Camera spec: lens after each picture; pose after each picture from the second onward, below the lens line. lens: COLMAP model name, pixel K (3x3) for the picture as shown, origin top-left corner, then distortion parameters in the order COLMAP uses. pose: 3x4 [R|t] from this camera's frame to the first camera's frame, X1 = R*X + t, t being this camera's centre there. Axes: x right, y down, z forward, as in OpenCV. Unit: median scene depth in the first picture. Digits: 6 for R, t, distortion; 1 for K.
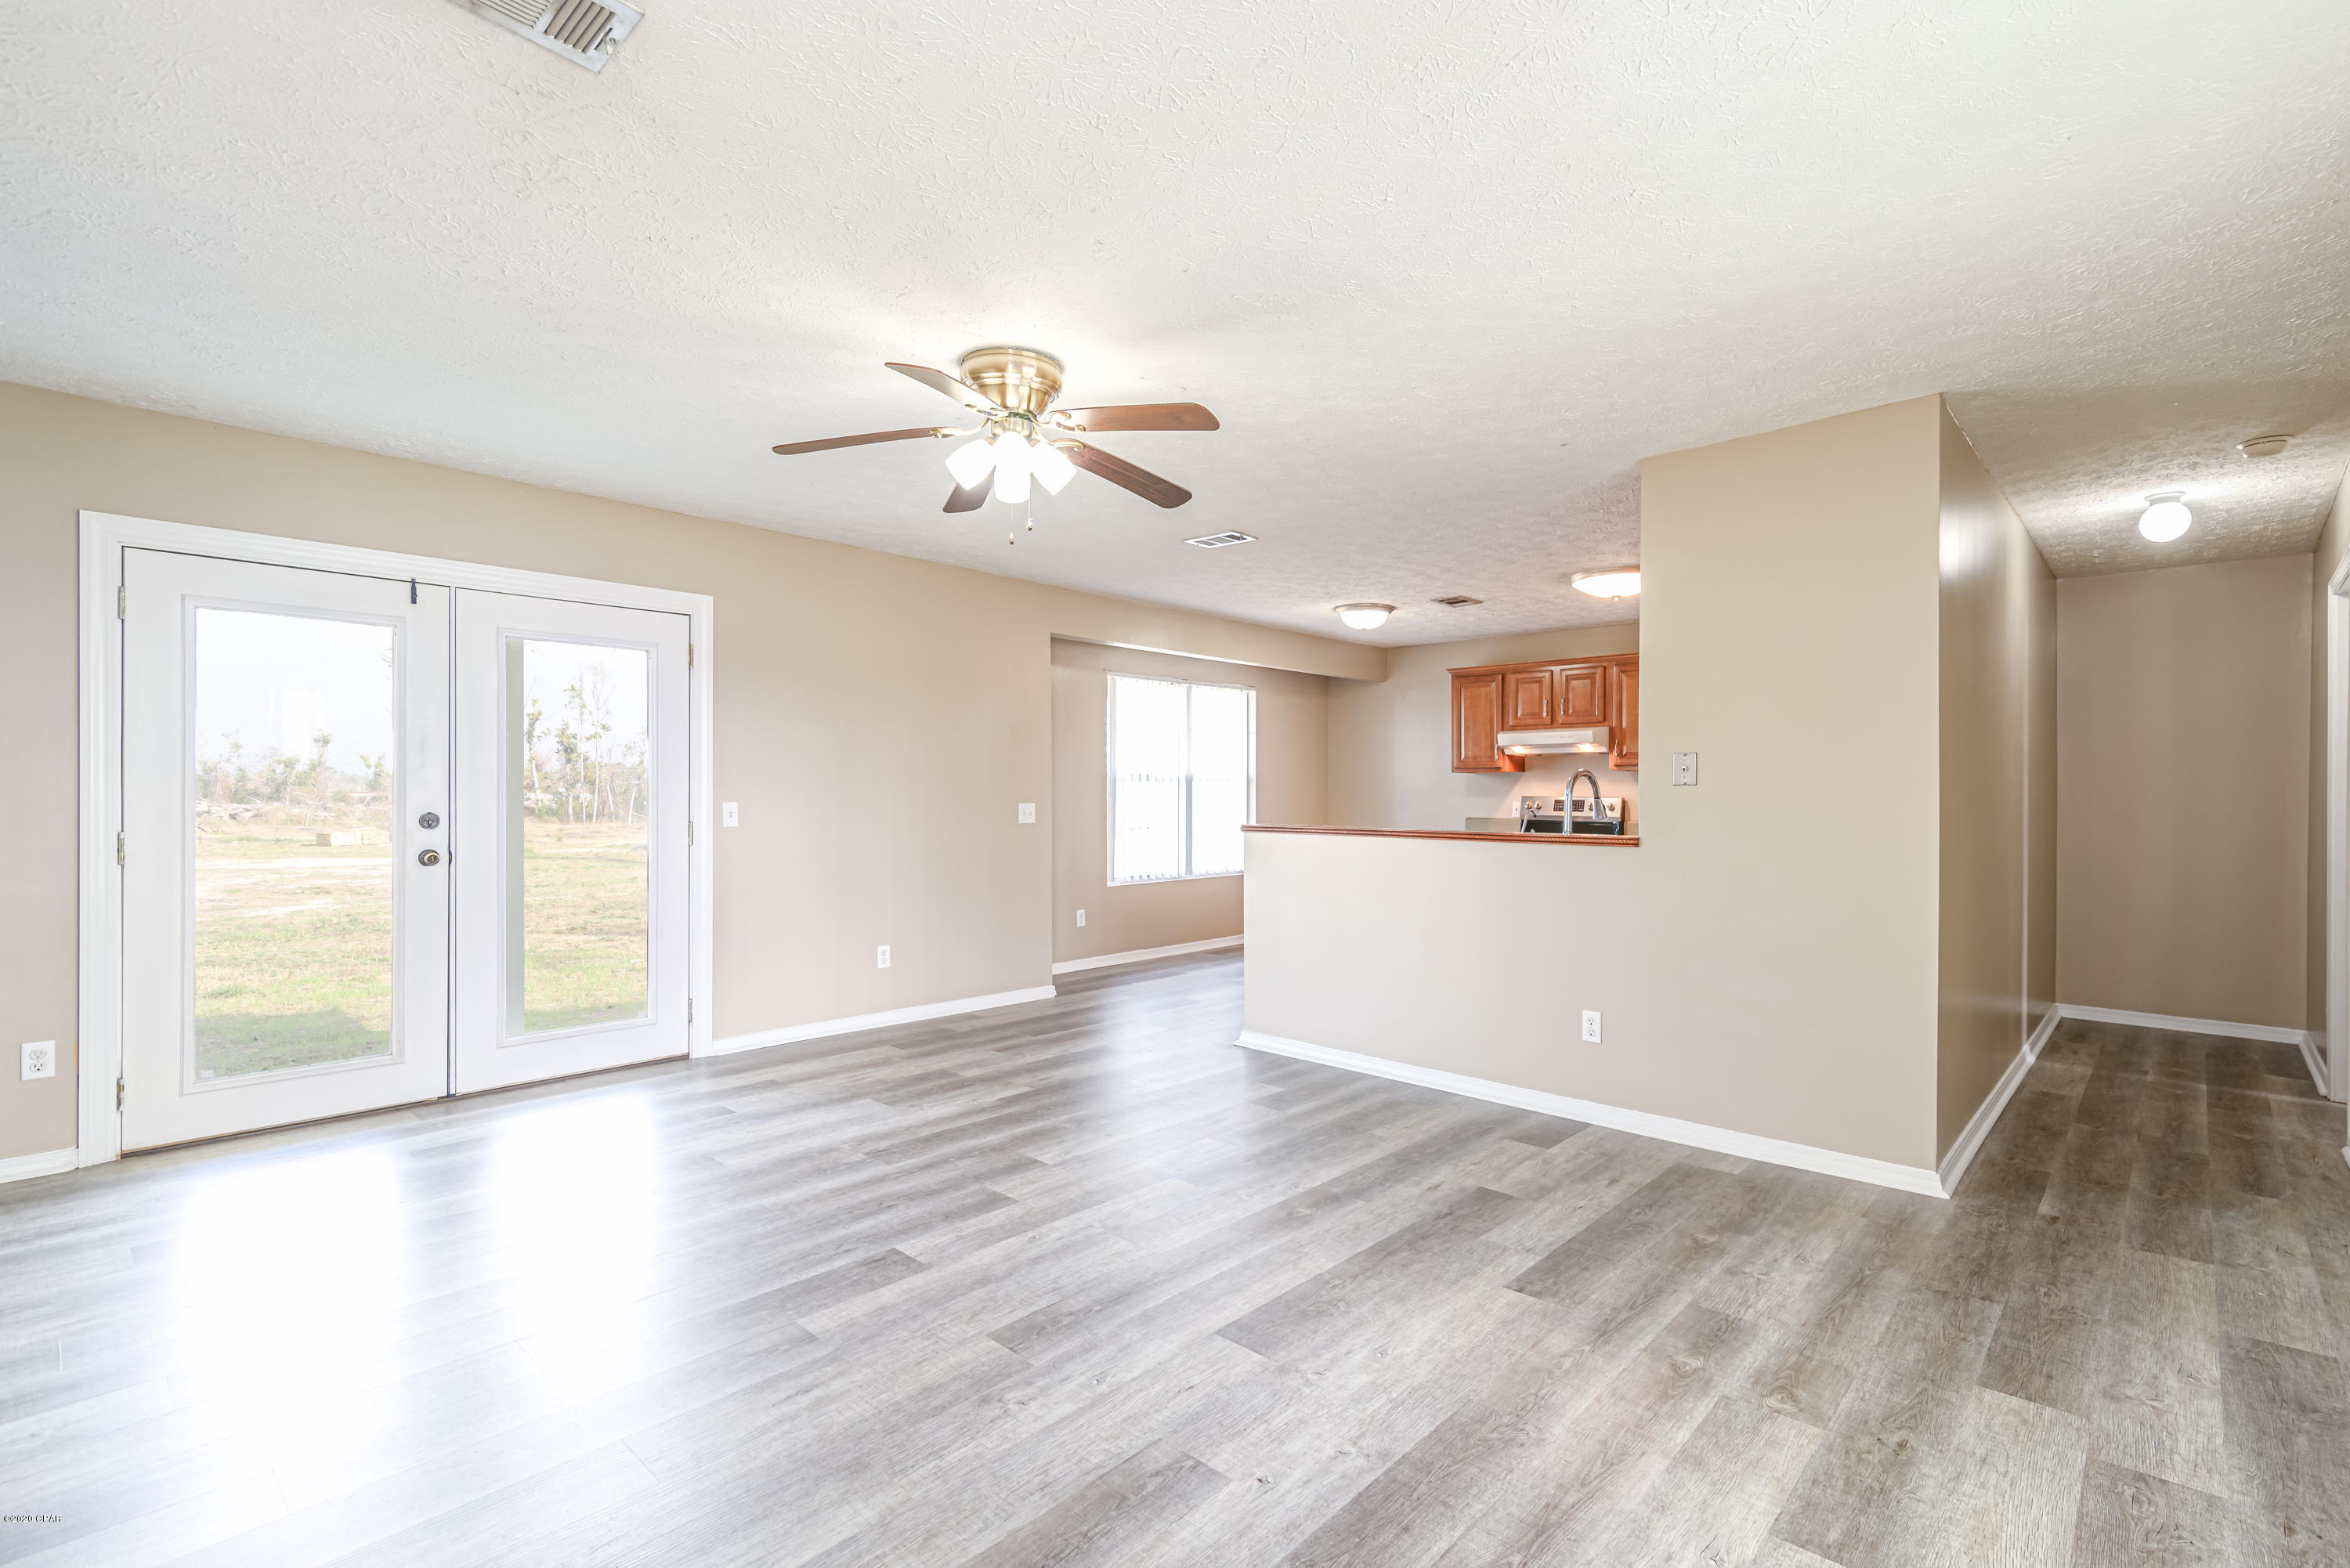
lens RADIAL K [[1066.9, 0, 1196.9], [0, 1066.9, 797.9], [0, 0, 1]] dist [0.013894, -0.000842]
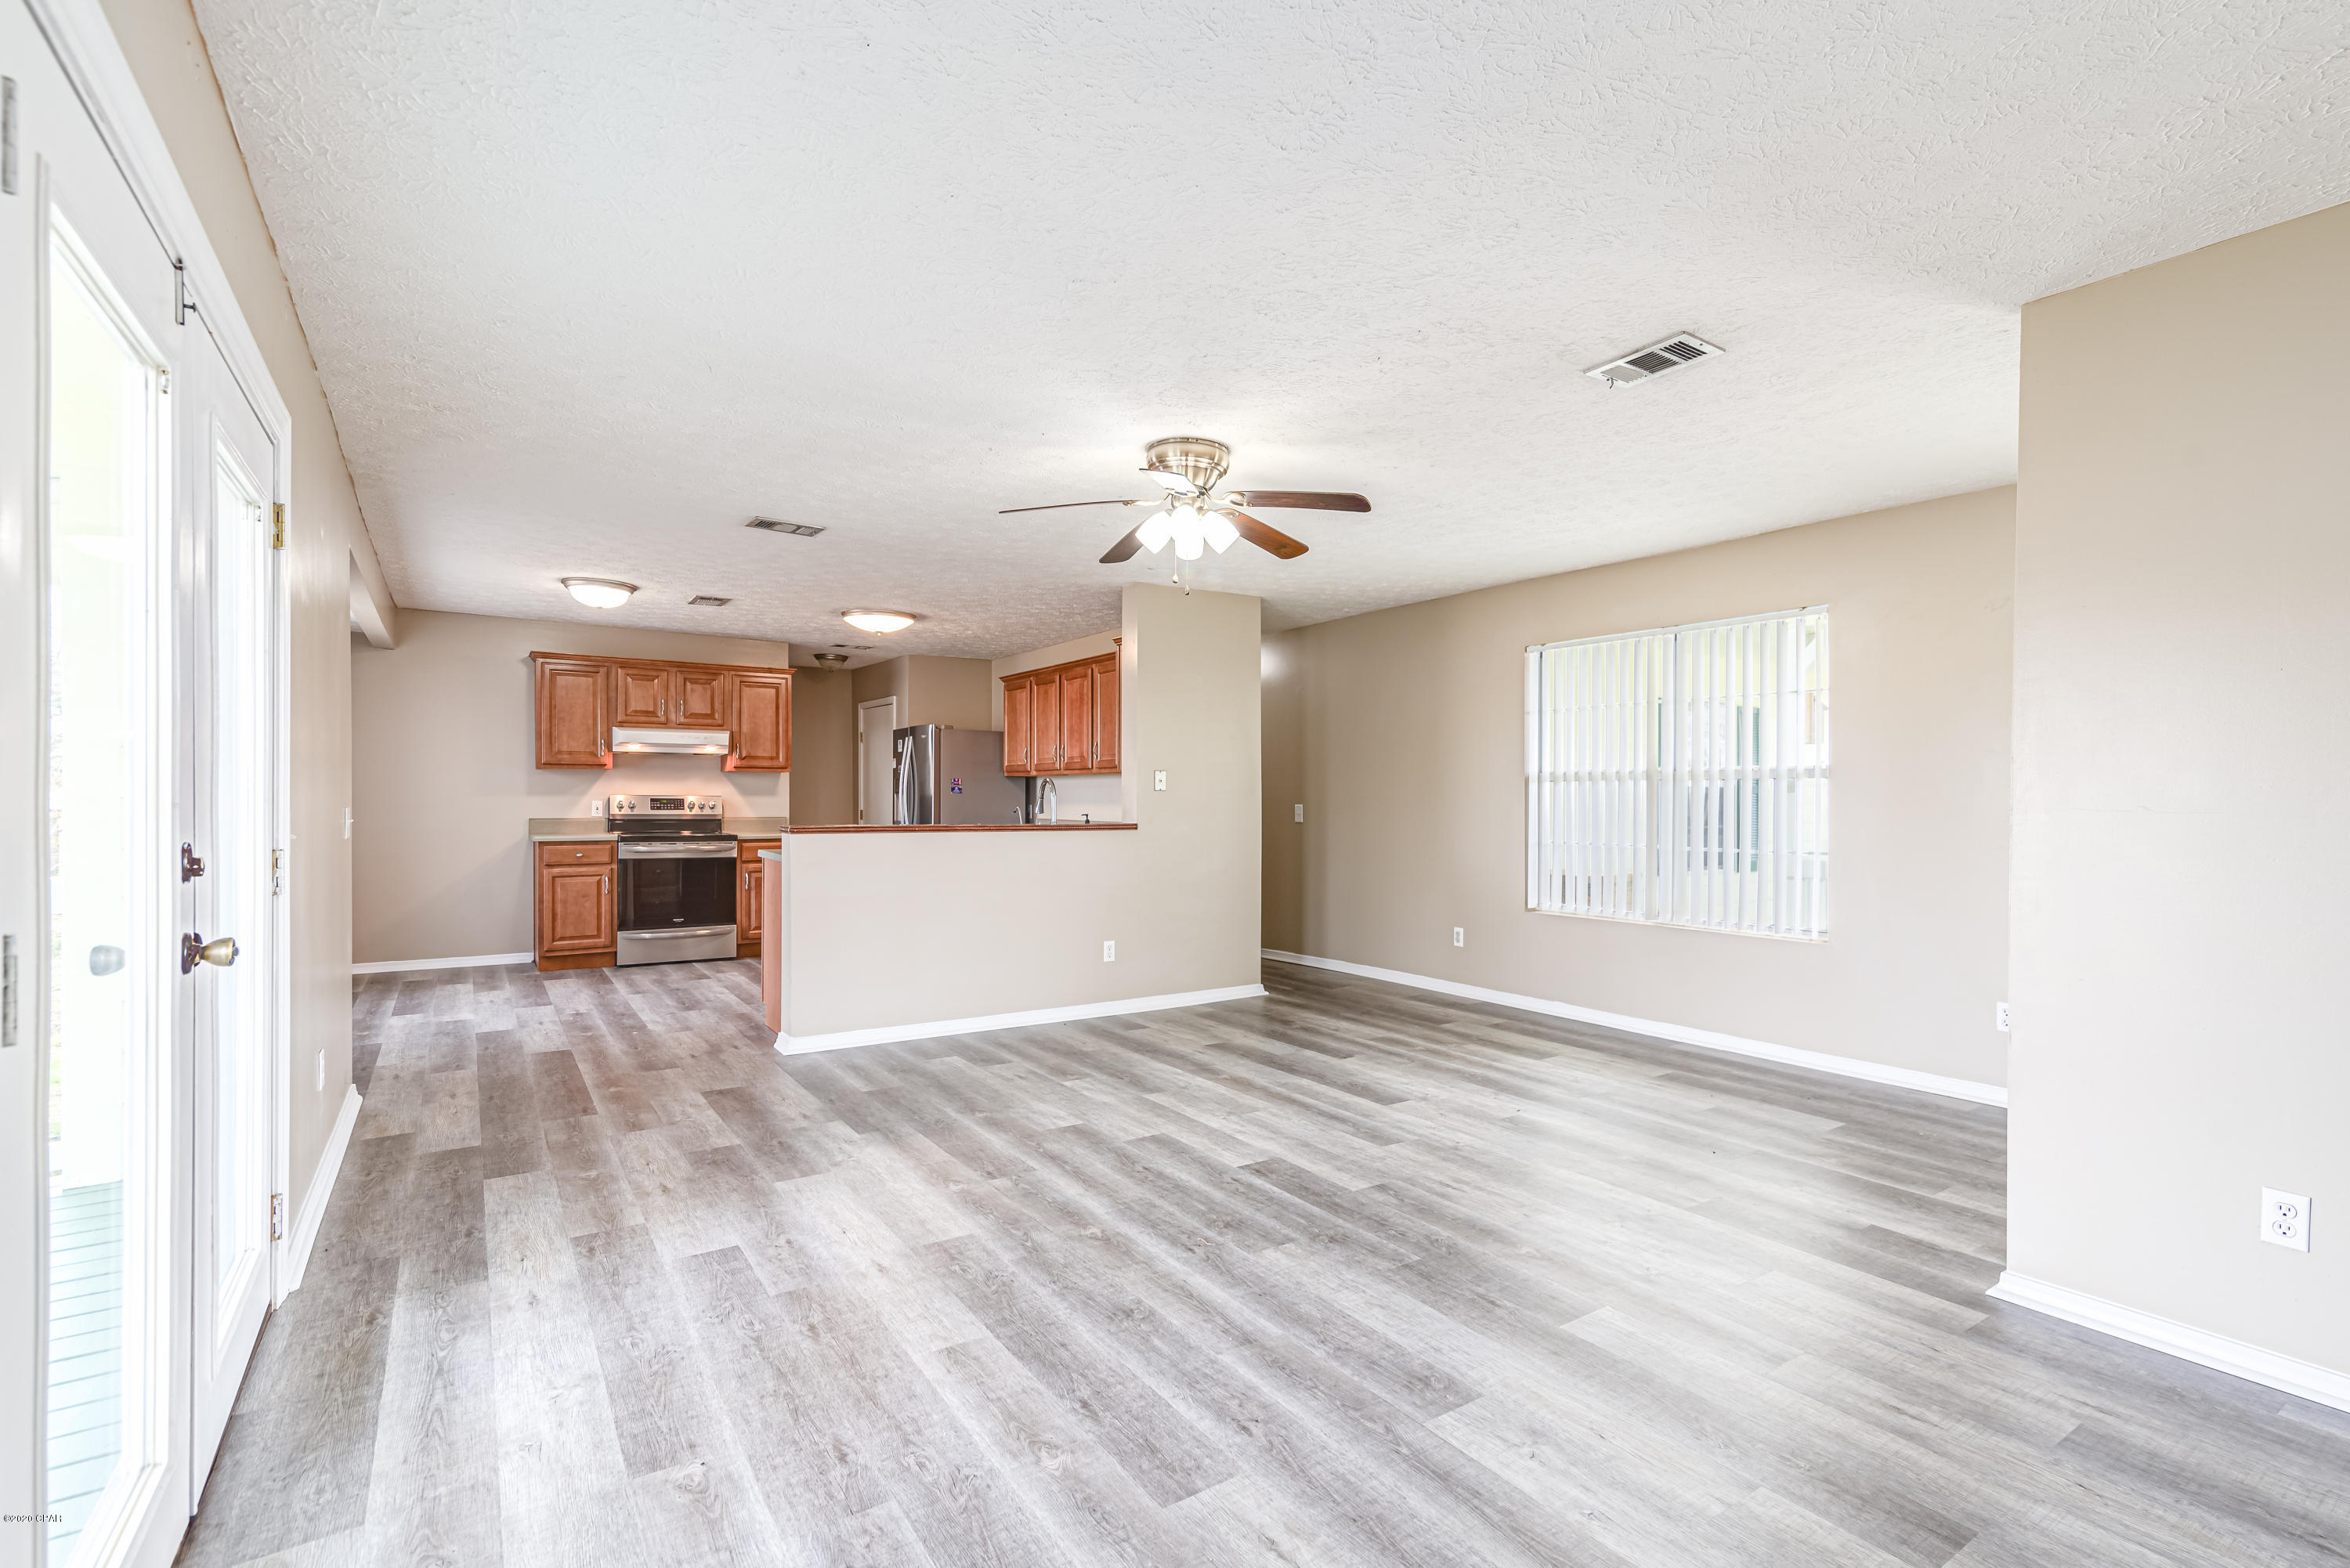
lens RADIAL K [[1066.9, 0, 1196.9], [0, 1066.9, 797.9], [0, 0, 1]] dist [0.013894, -0.000842]
pose [[0.225332, -0.003146, 0.974277, -1.071251], [-0.001742, 0.999992, 0.003632, -0.006343], [-0.974281, -0.002516, 0.225324, 0.552794]]
